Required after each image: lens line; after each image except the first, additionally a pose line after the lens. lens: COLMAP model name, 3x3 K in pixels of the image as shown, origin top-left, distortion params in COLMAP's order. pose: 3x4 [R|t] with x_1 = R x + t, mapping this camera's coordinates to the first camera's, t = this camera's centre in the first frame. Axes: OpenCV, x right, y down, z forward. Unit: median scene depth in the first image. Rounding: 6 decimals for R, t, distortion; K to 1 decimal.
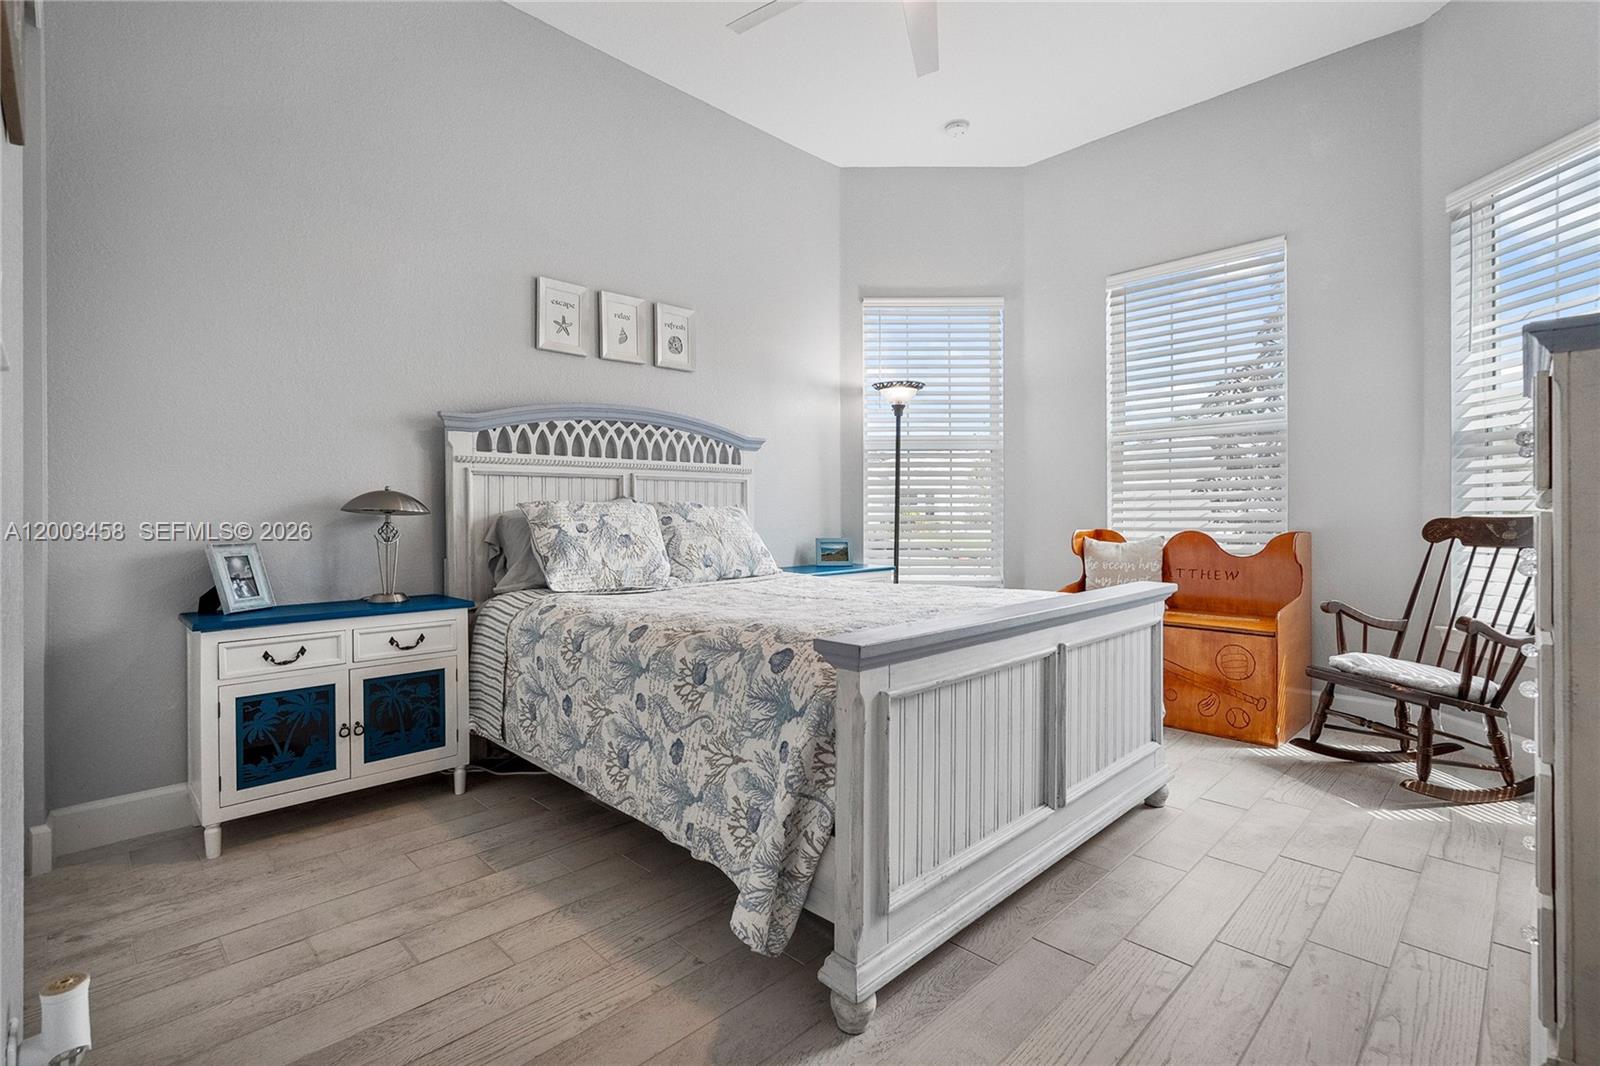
lens RADIAL K [[737.4, 0, 795.6], [0, 737.4, 522.1], [0, 0, 1]] dist [0.001455, 0.000038]
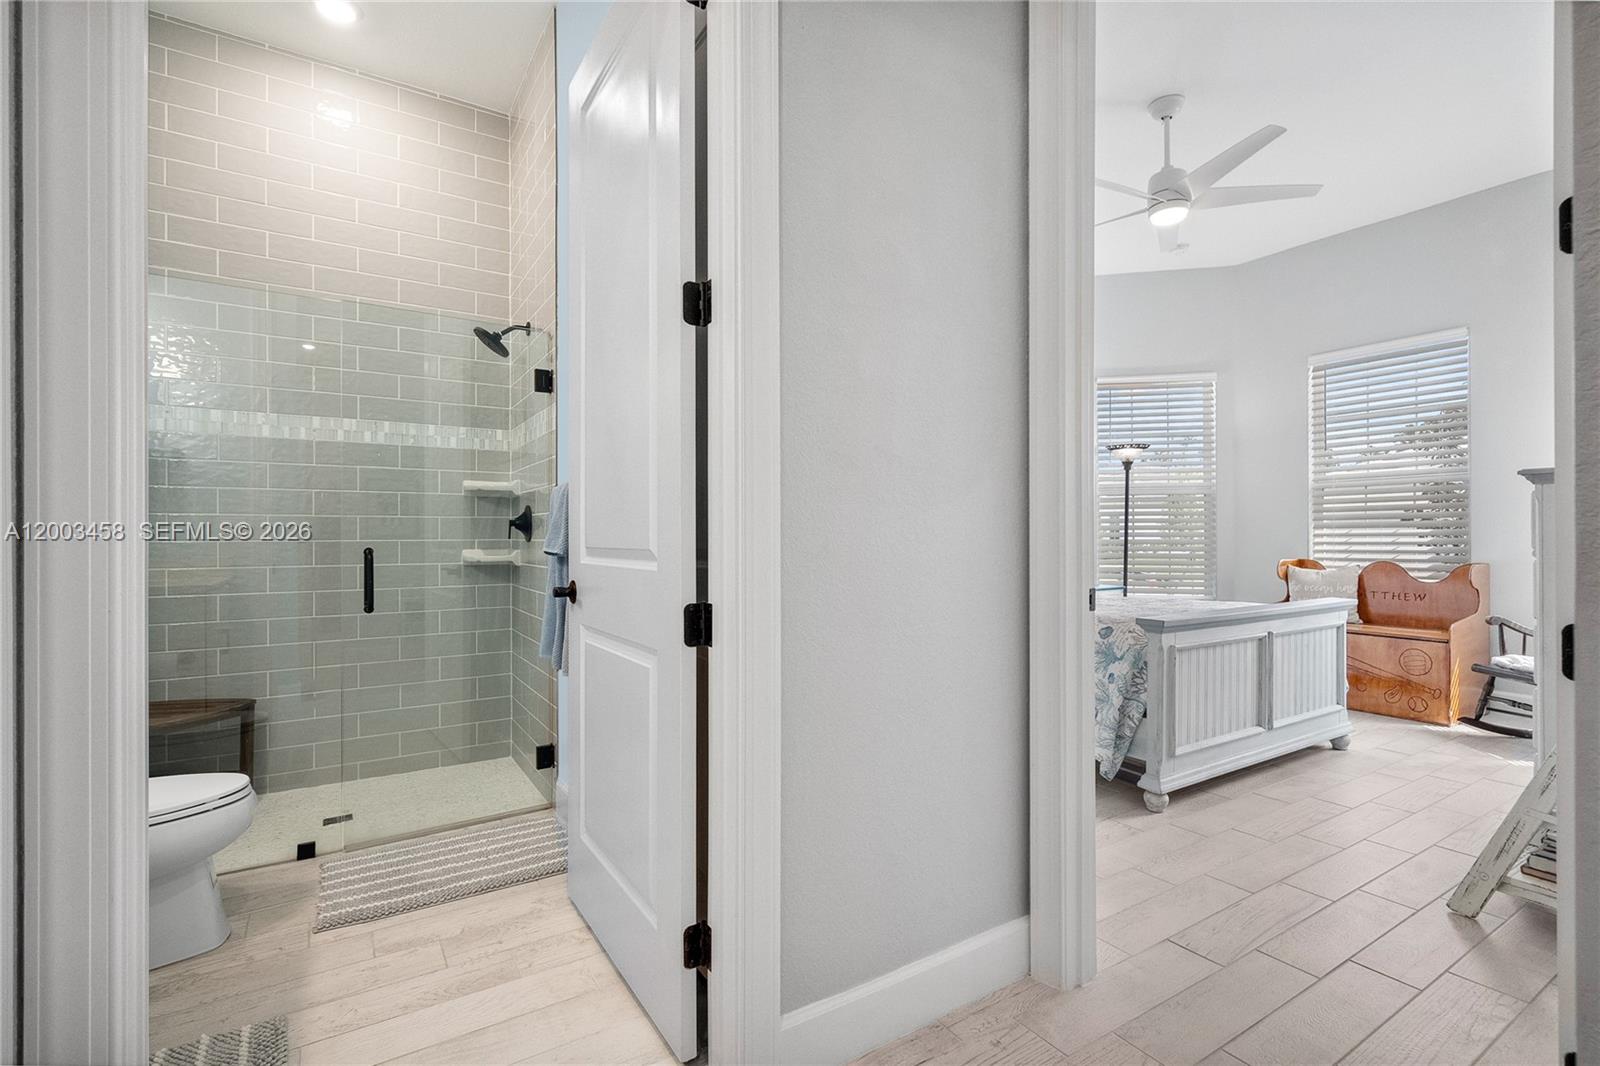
lens RADIAL K [[737.4, 0, 803.1], [0, 737.4, 537.1], [0, 0, 1]] dist [0.001455, 0.000038]
pose [[0.977305, 0.001386, -0.211834, -0.258839], [-0.002782, 0.999976, -0.006296, -0.029099], [0.211820, 0.006743, 0.977285, -0.694726]]
